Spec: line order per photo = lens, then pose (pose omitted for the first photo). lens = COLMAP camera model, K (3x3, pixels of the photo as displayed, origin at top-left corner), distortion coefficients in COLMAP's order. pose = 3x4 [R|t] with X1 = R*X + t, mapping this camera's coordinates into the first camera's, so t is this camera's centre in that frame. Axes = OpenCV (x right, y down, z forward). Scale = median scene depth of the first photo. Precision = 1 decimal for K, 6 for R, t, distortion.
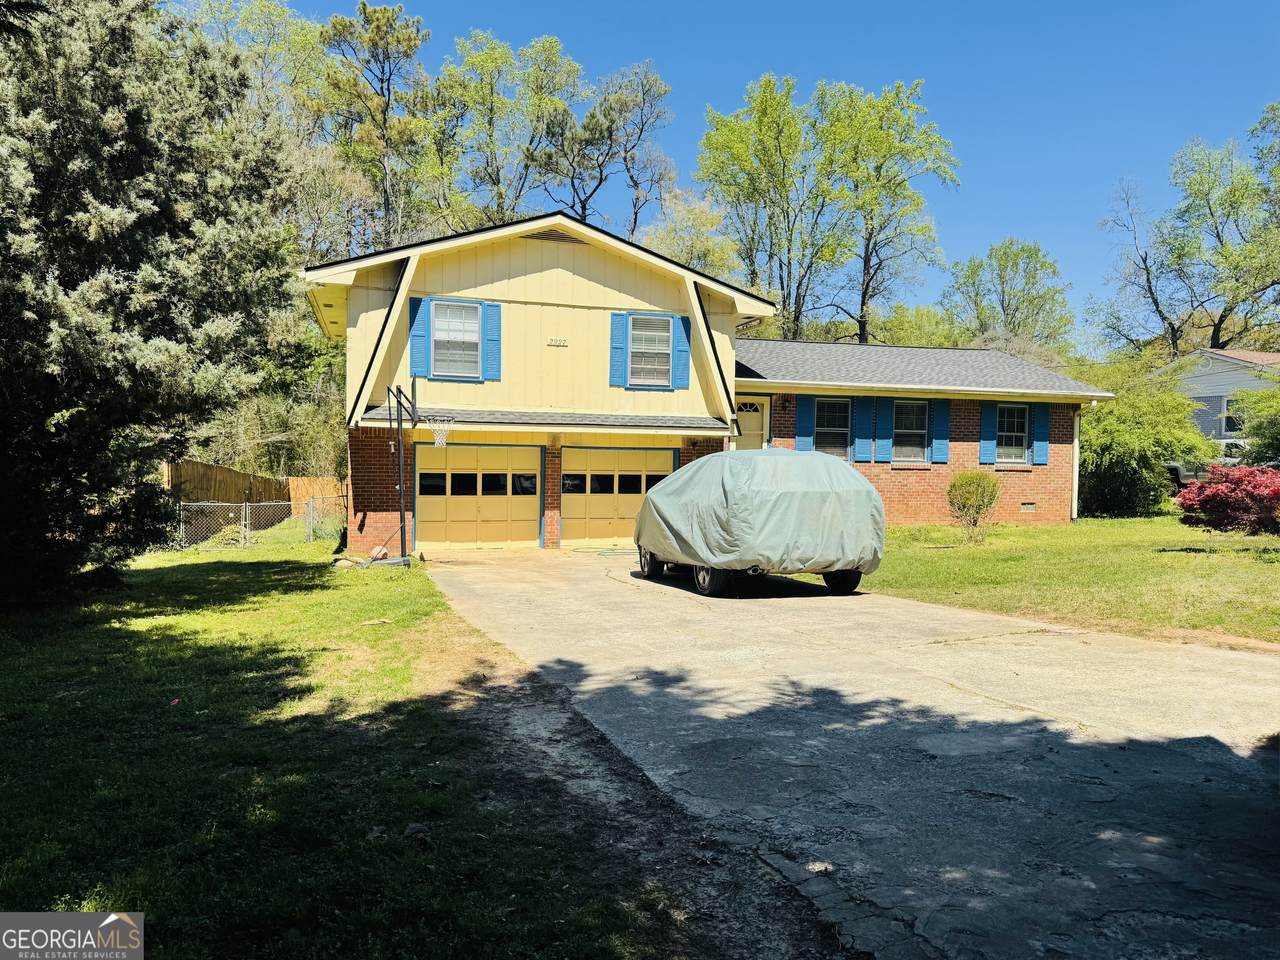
lens RADIAL K [[885.6, 0, 626.3], [0, 885.6, 498.4], [0, 0, 1]] dist [0.034586, -0.044257]
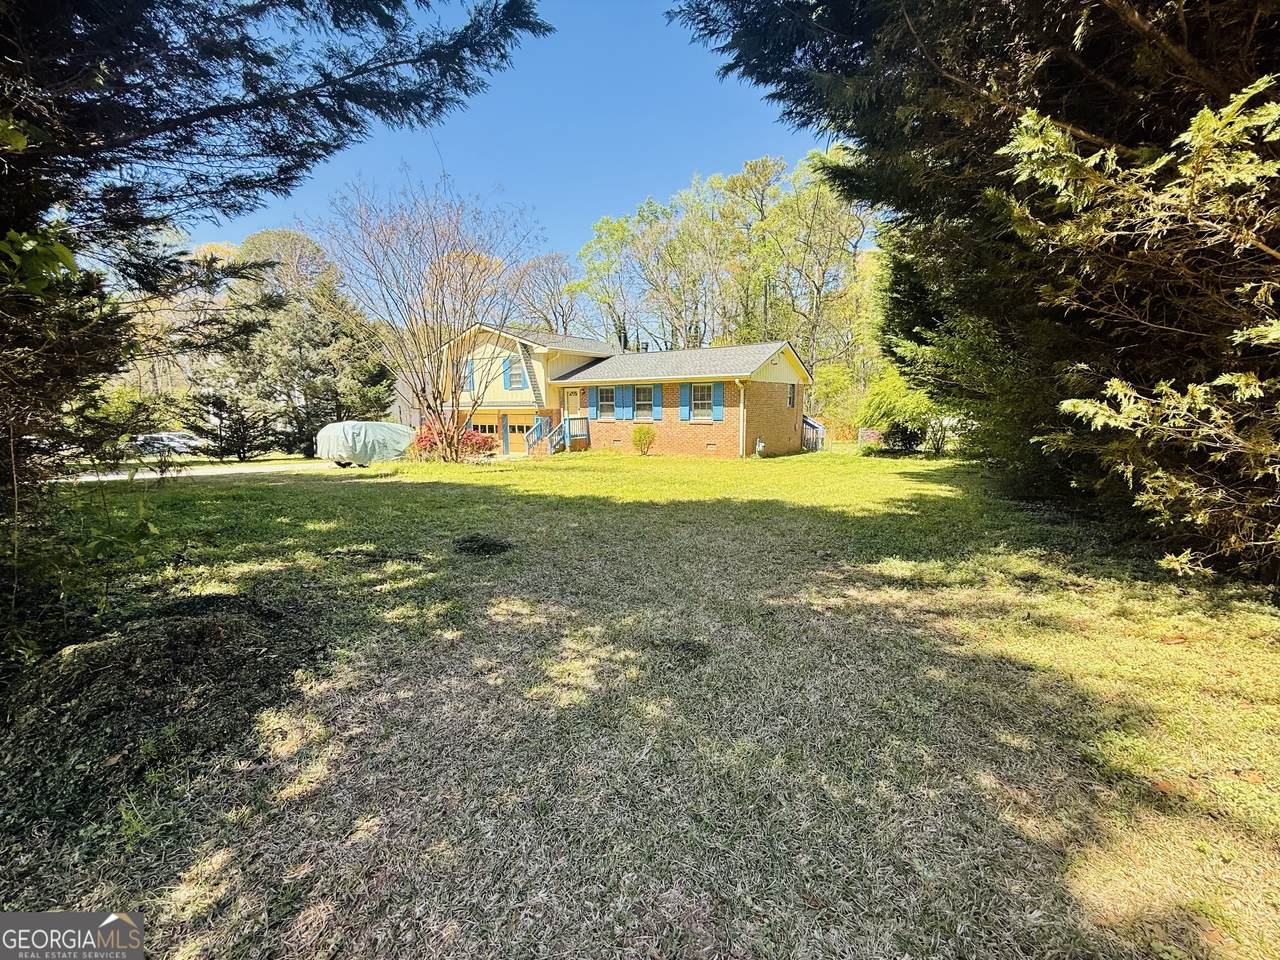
lens RADIAL K [[513.6, 0, 638.6], [0, 513.6, 478.8], [0, 0, 1]] dist [-0.000621, -0.000004]
pose [[0.620620, 0.074710, -0.780544, 1.311932], [-0.041490, 0.997185, 0.062456, 0.018160], [0.783013, -0.006377, 0.621973, 0.375508]]
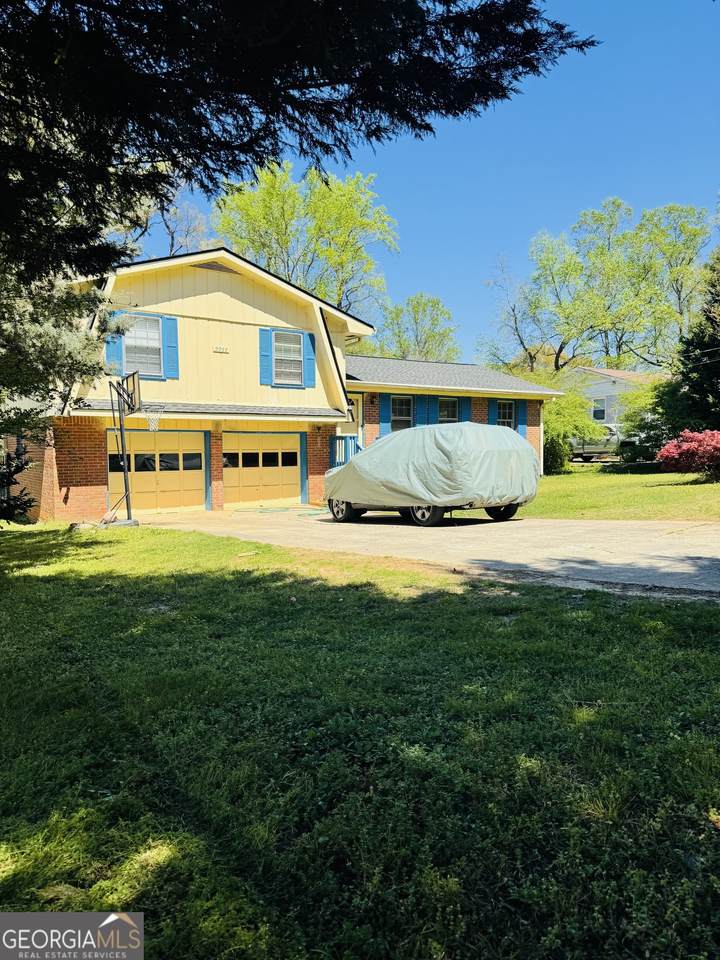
lens RADIAL K [[664.2, 0, 360.0], [0, 664.2, 492.2], [0, 0, 1]] dist [0.034586, -0.044257]
pose [[0.949778, -0.044189, 0.309789, -0.183973], [0.038038, 0.998941, 0.025870, 0.012626], [-0.310604, -0.012787, 0.950453, 0.012678]]
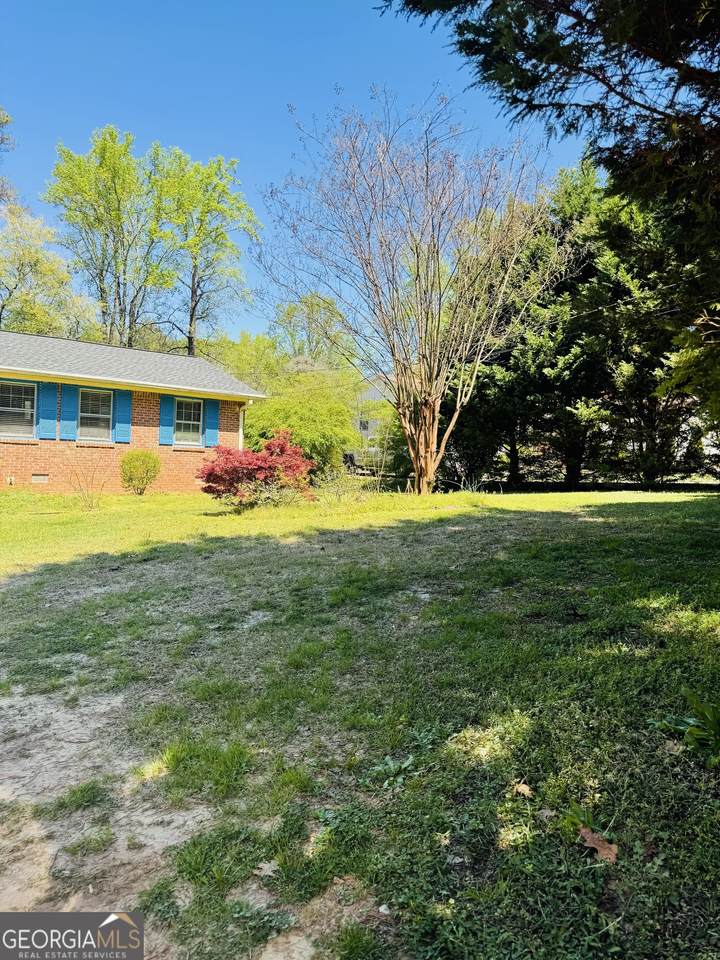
lens RADIAL K [[664.2, 0, 361.8], [0, 664.2, 483.2], [0, 0, 1]] dist [0.034586, -0.044257]
pose [[0.904108, 0.009320, 0.427202, 0.297327], [-0.015025, 0.999837, 0.009985, 0.001720], [-0.427039, -0.015446, 0.904101, 0.040577]]
